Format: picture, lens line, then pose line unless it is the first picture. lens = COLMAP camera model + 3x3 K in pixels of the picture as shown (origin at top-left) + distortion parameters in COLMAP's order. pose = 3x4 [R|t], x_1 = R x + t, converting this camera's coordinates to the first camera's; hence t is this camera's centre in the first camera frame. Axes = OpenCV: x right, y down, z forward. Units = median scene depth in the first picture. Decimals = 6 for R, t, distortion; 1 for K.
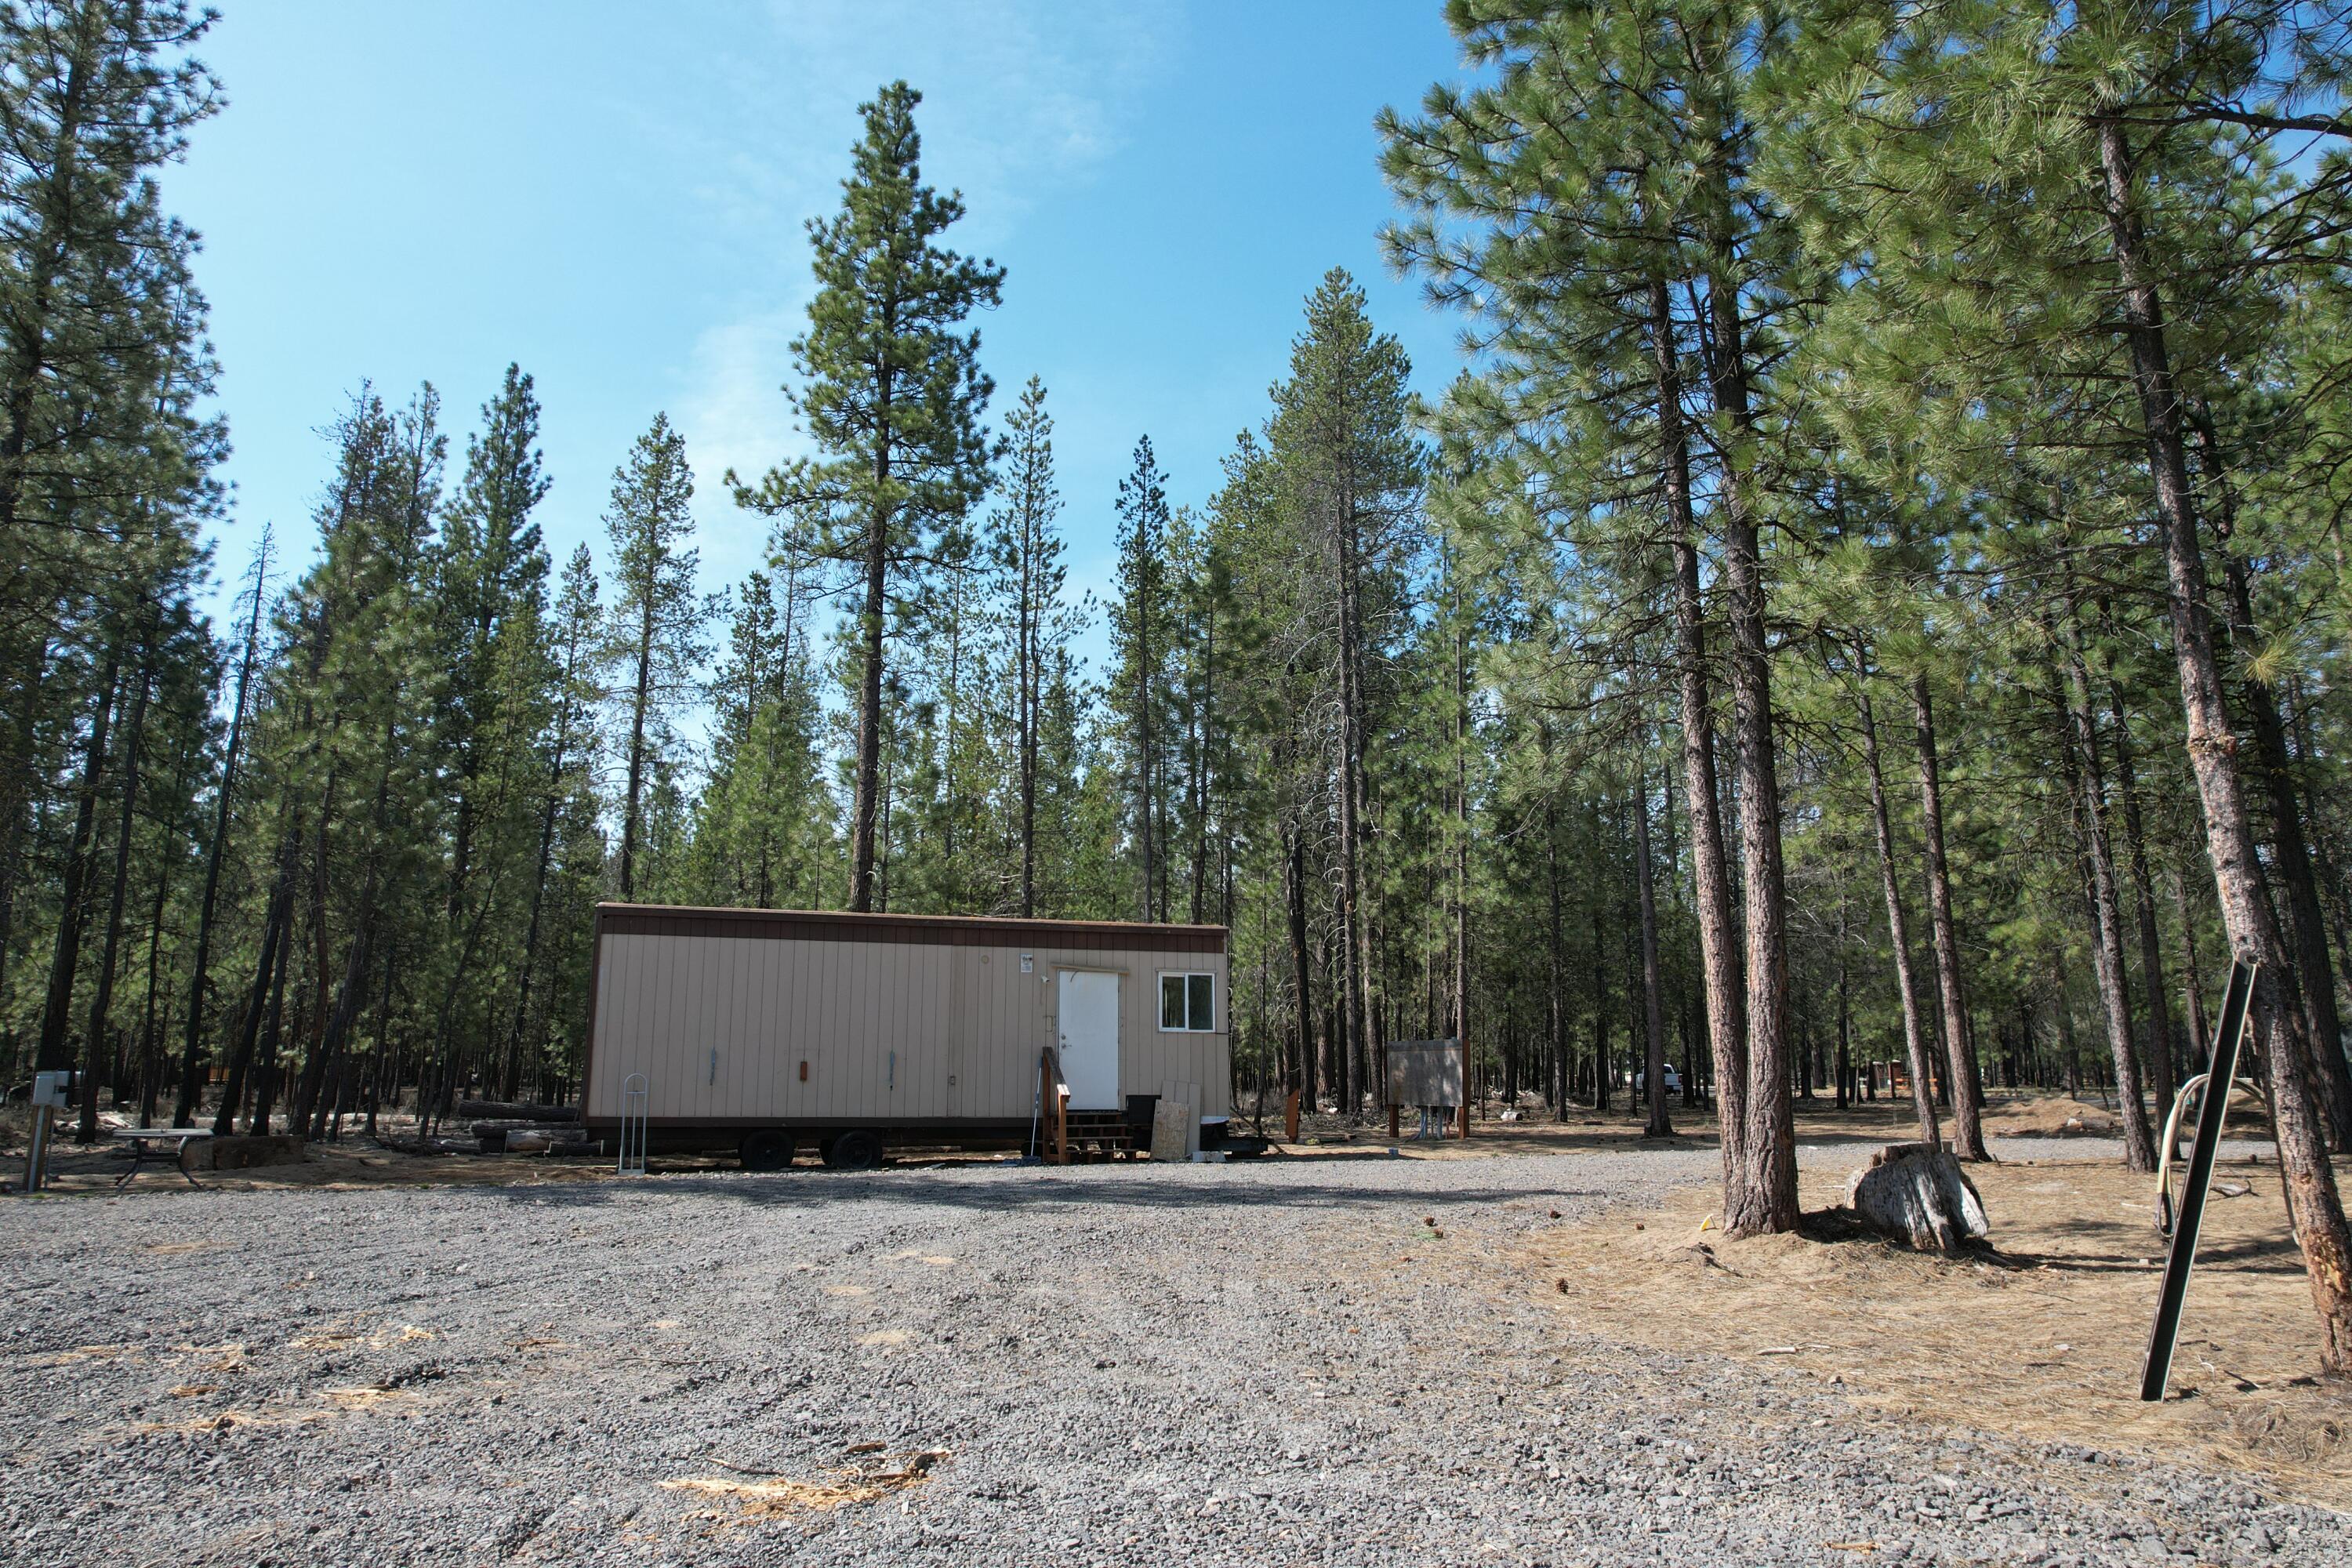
lens RADIAL K [[1506.8, 0, 1176.3], [0, 1506.8, 776.6], [0, 0, 1]] dist [-0.075211, 0.064446]
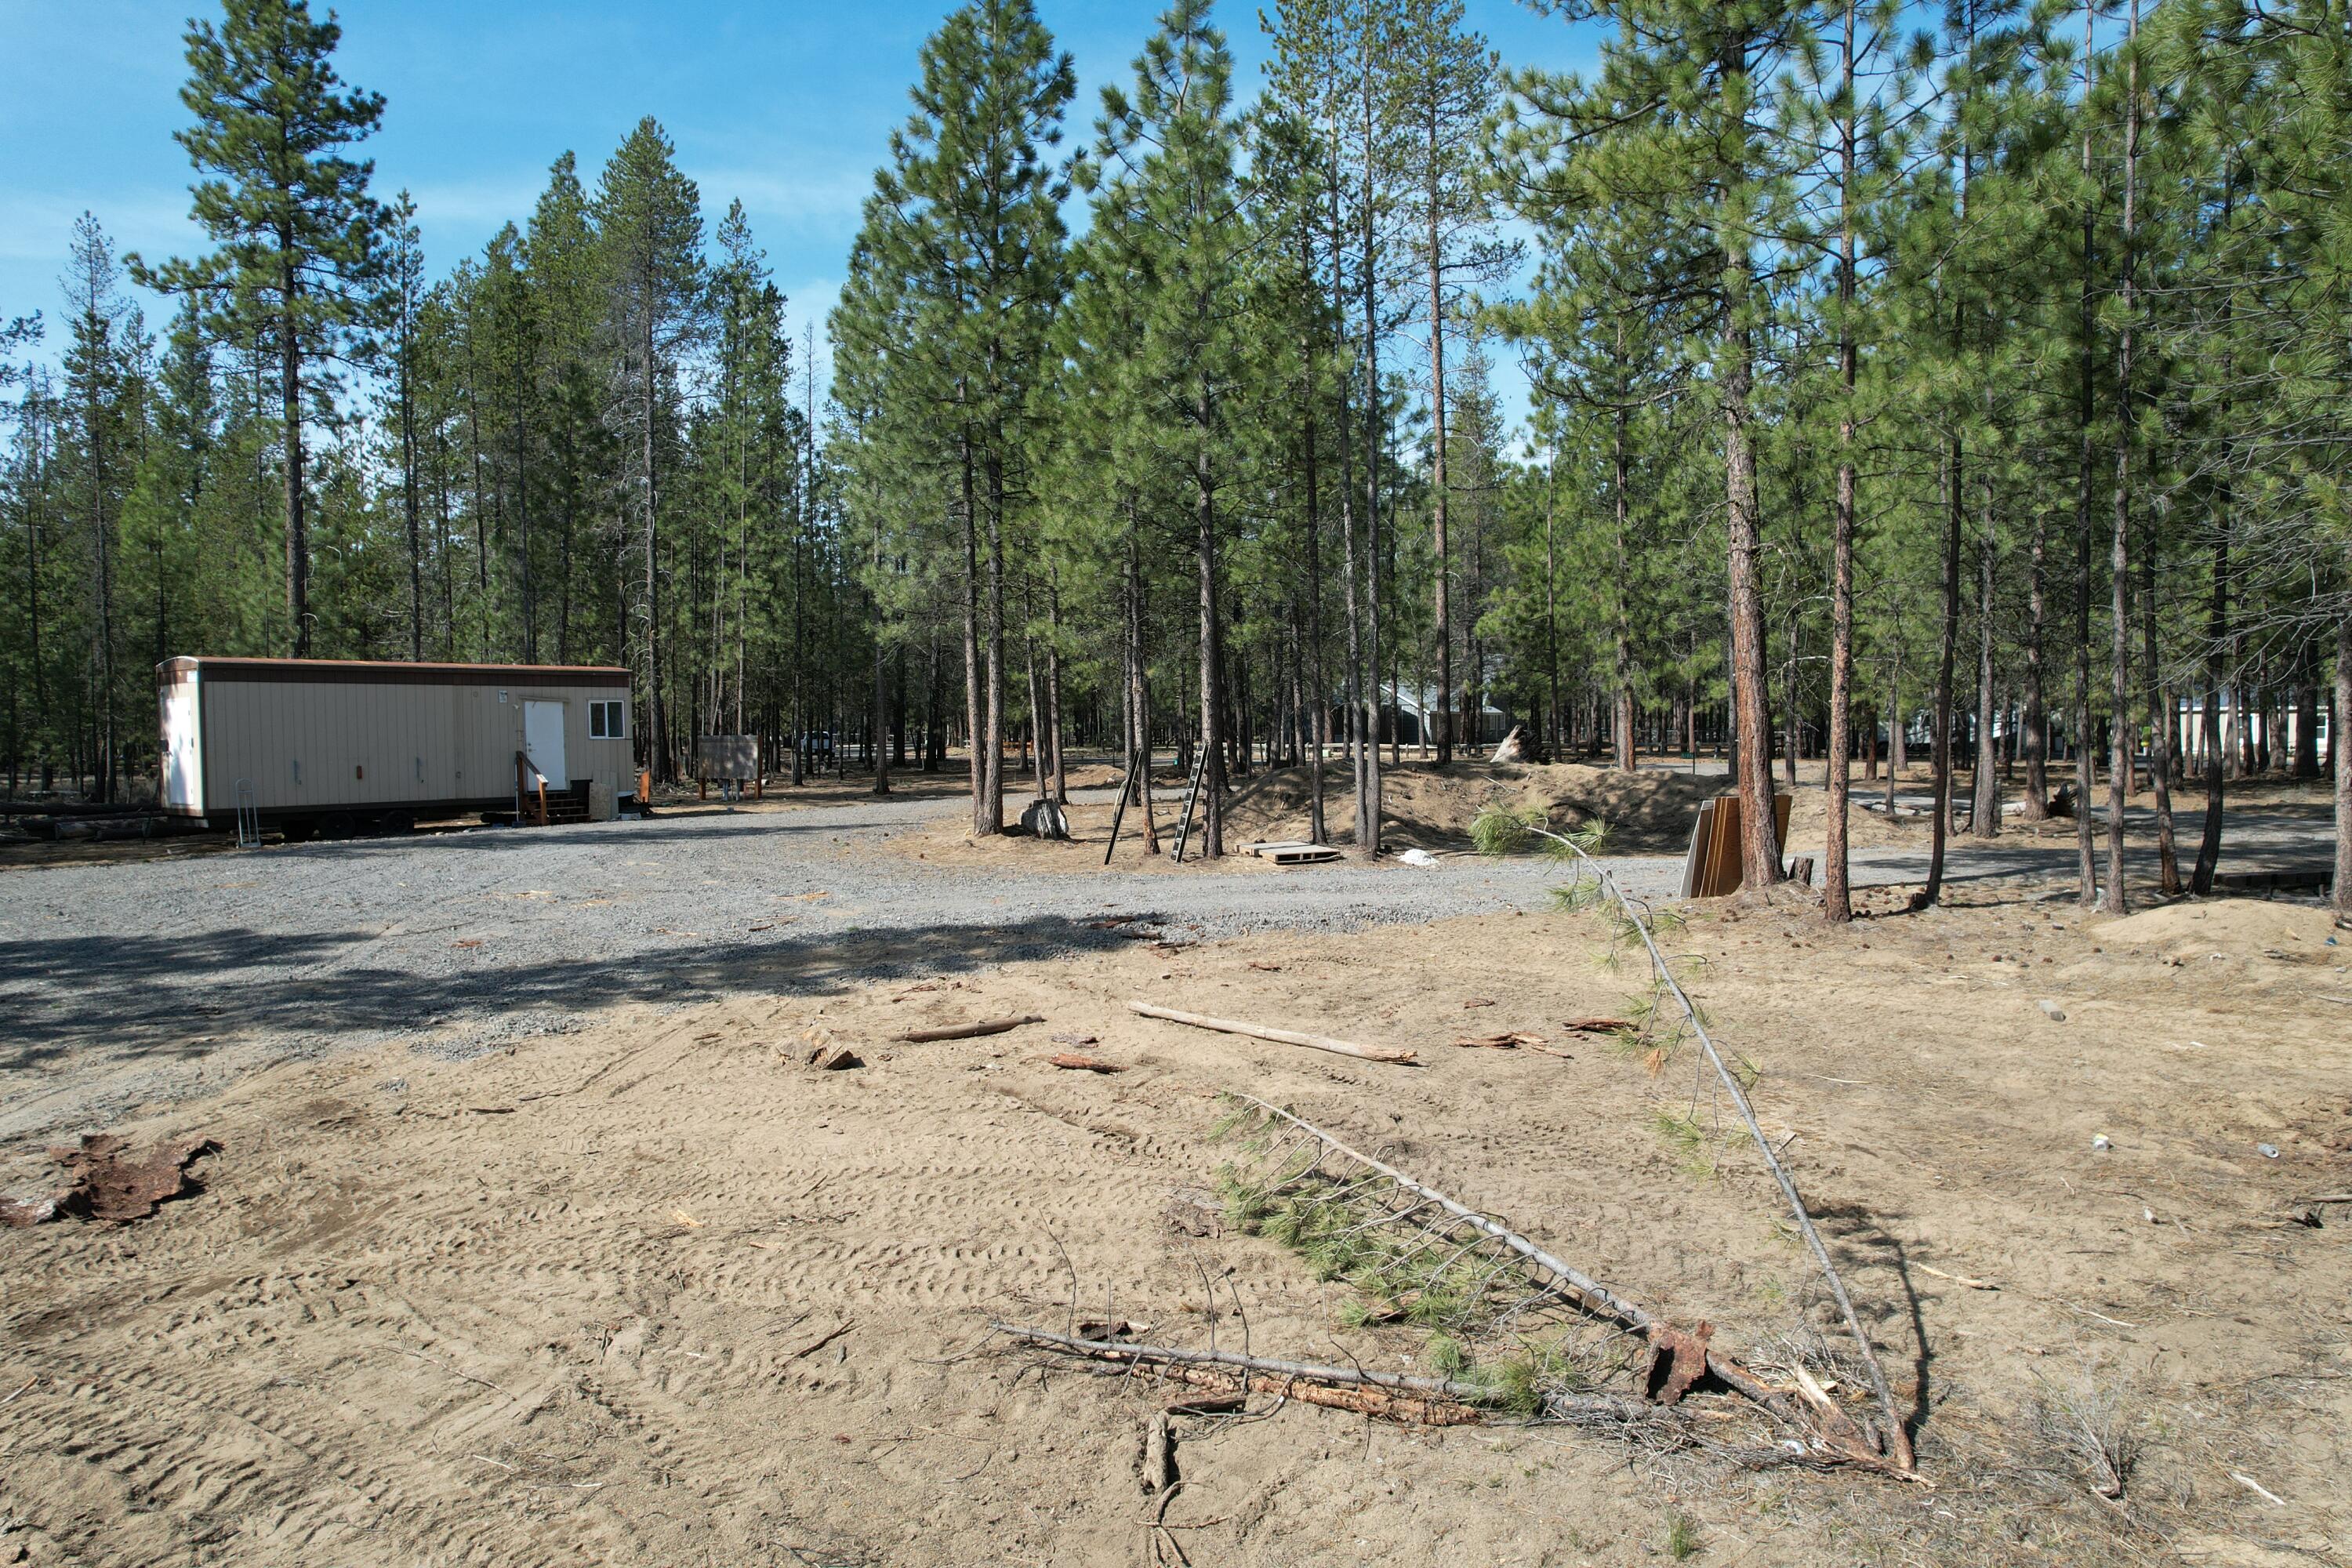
lens RADIAL K [[1512.5, 0, 1177.2], [0, 1512.5, 775.6], [0, 0, 1]] dist [-0.080711, 0.077548]
pose [[0.841062, -0.028834, 0.540170, -0.332539], [-0.093667, 0.975731, 0.197927, -0.151880], [-0.532768, -0.217065, 0.817950, -0.575889]]
